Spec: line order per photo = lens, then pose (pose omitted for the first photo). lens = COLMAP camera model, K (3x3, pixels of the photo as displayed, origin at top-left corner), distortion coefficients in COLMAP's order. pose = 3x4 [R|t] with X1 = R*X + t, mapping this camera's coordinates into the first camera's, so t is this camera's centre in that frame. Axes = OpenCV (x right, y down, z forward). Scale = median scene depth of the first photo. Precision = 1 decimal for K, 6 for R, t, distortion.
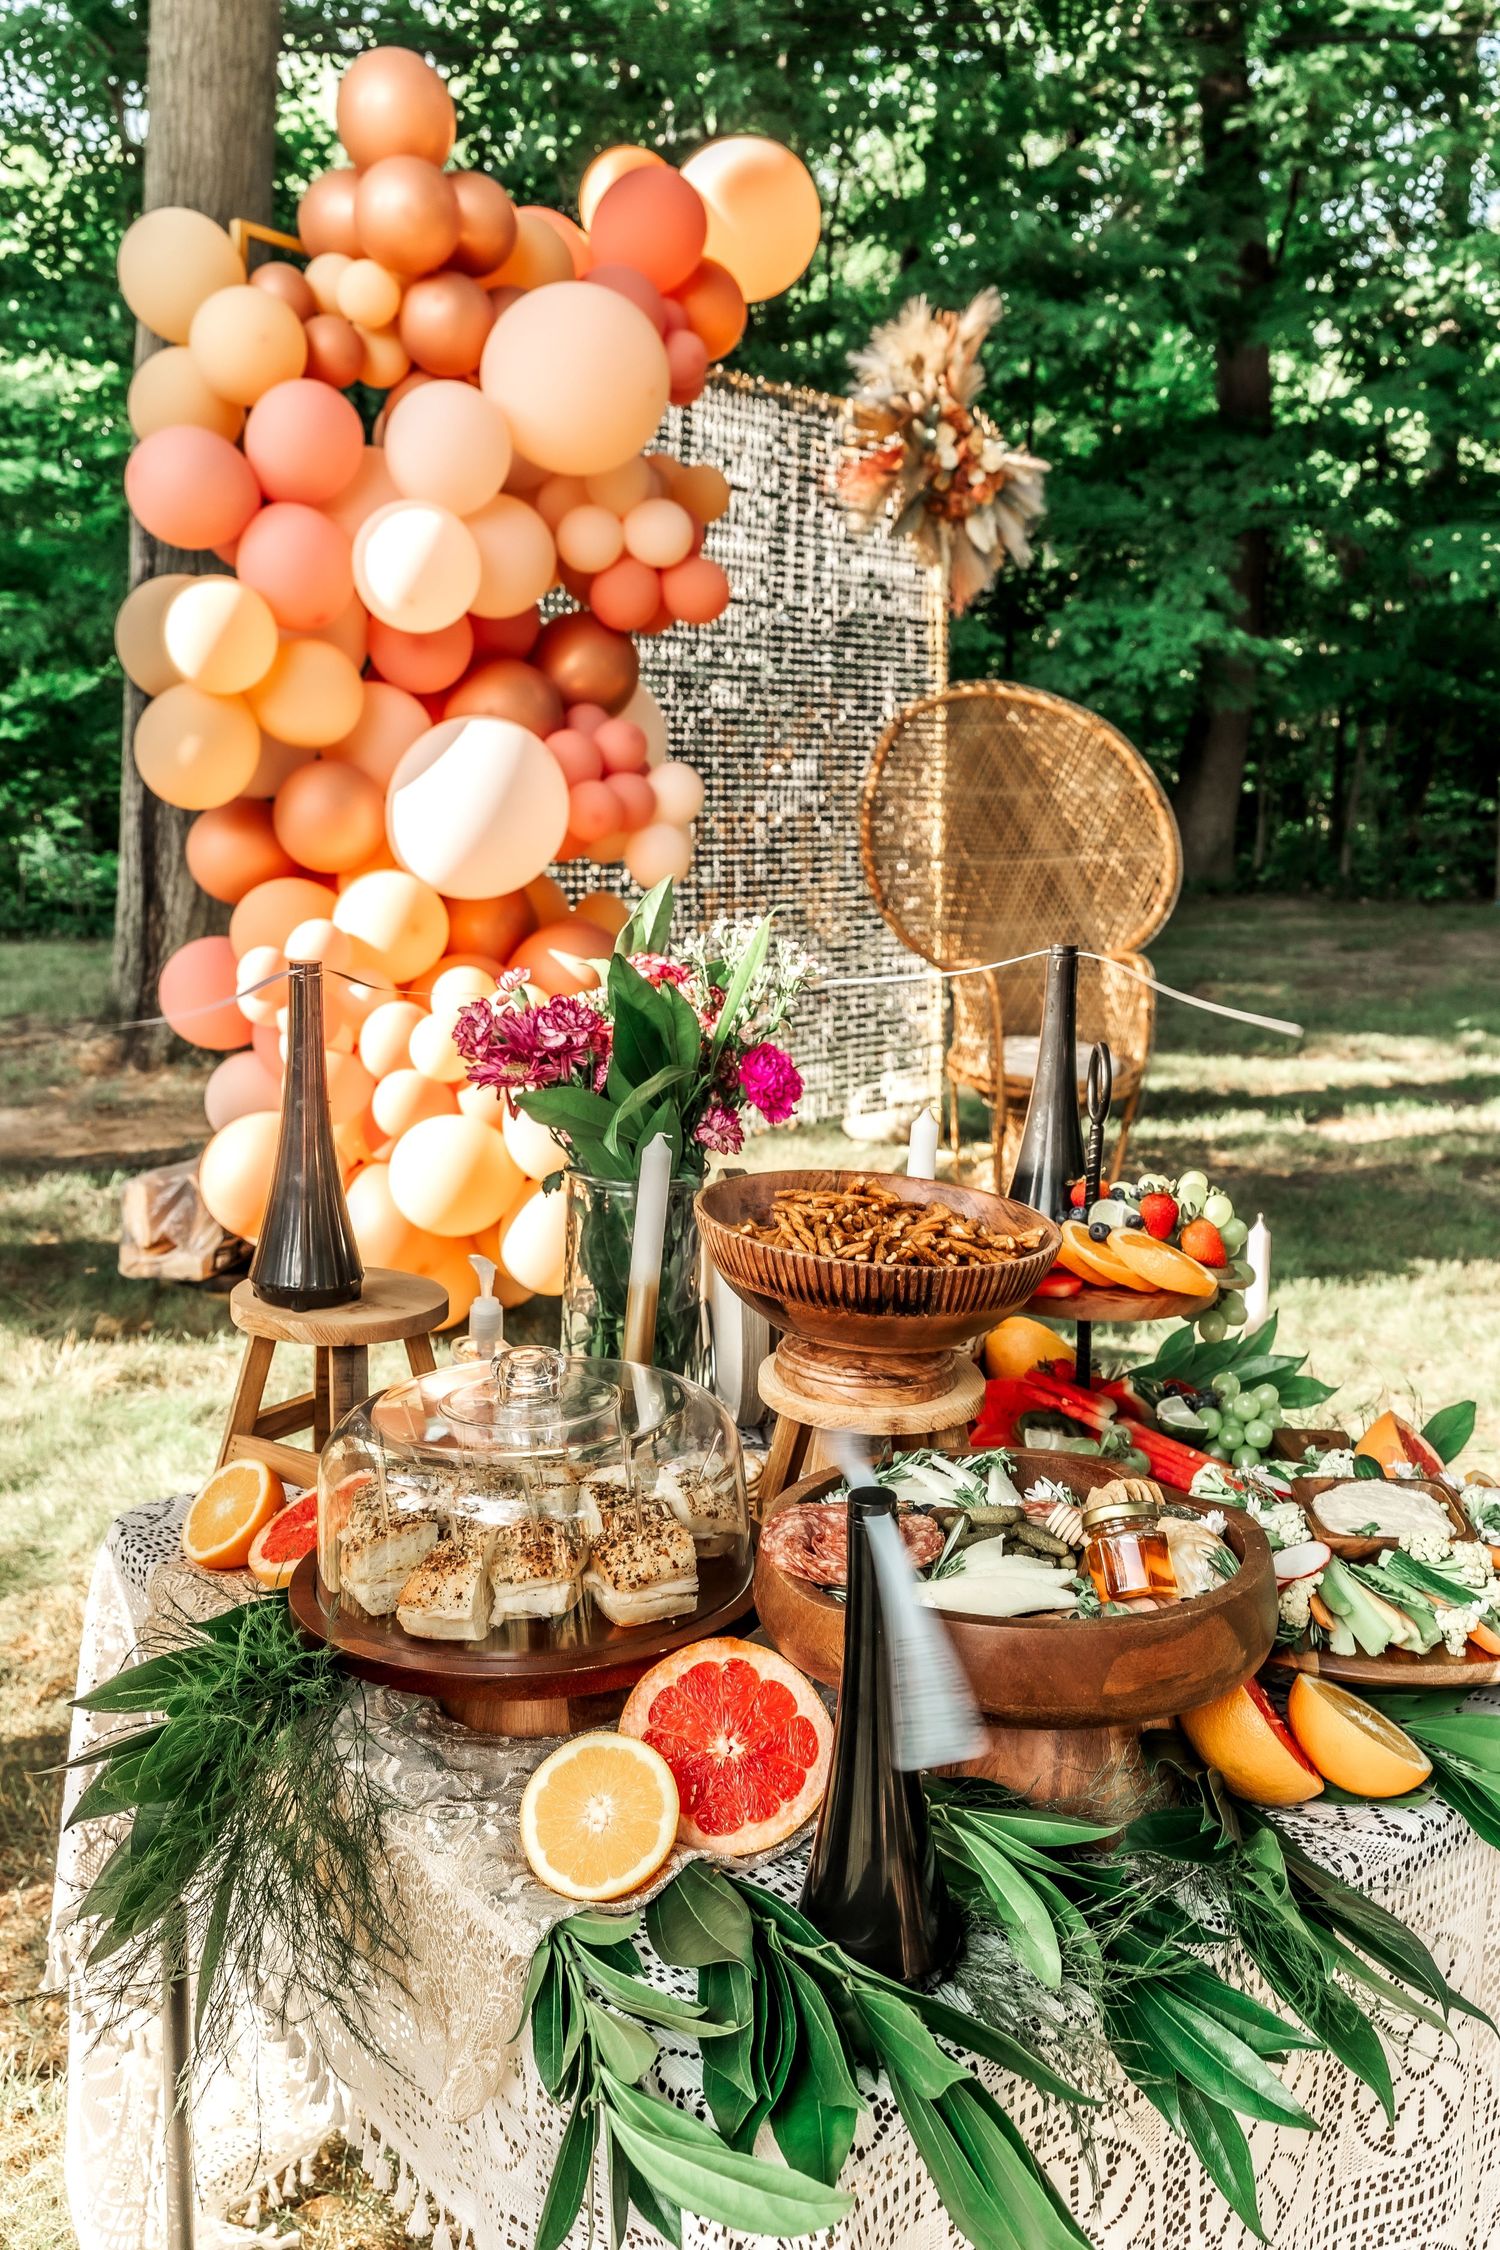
lens RADIAL K [[1973.7, 0, 756.2], [0, 1973.7, 1147.8], [0, 0, 1]] dist [-0.010117, 0.008676]
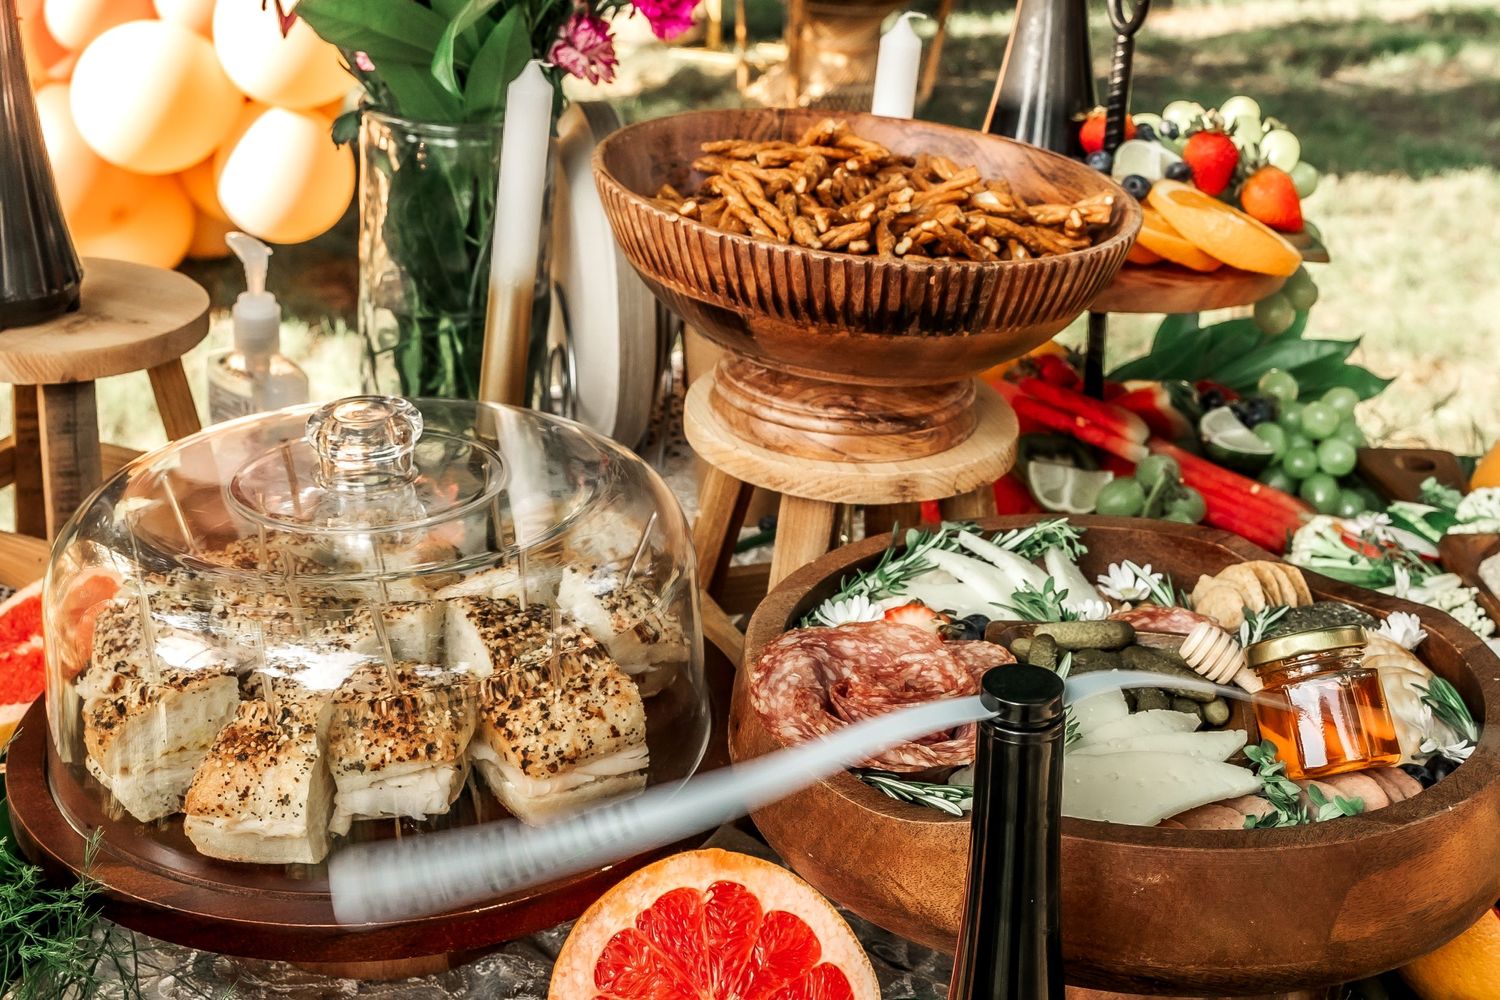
lens RADIAL K [[2077.3, 0, 651.6], [0, 2077.3, 289.1], [0, 0, 1]] dist [-0.013193, 0.021947]
pose [[0.994576, -0.026693, 0.100529, -0.090750], [0.014642, 0.992815, 0.118759, -0.014961], [-0.102977, -0.116643, 0.987821, 0.325356]]
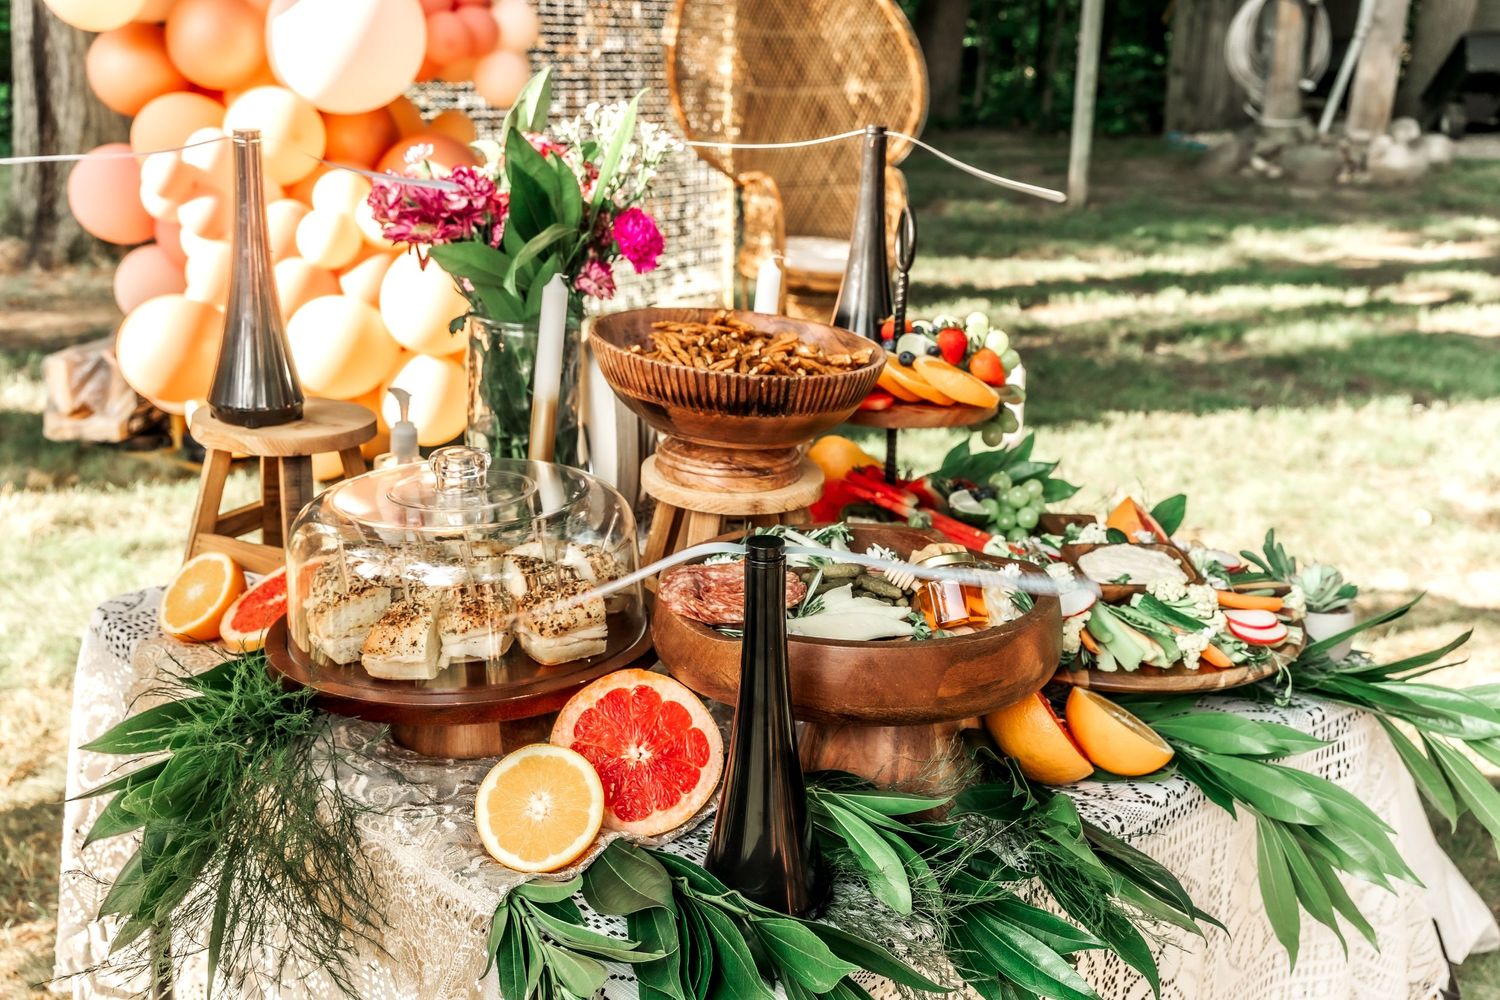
lens RADIAL K [[1599.5, 0, 742.6], [0, 1599.5, 529.4], [0, 0, 1]] dist [0.001516, 0.024164]
pose [[0.993018, -0.019032, 0.116419, -0.059073], [0.006219, 0.993973, 0.109450, 0.046083], [-0.117801, -0.107962, 0.987151, -0.000765]]
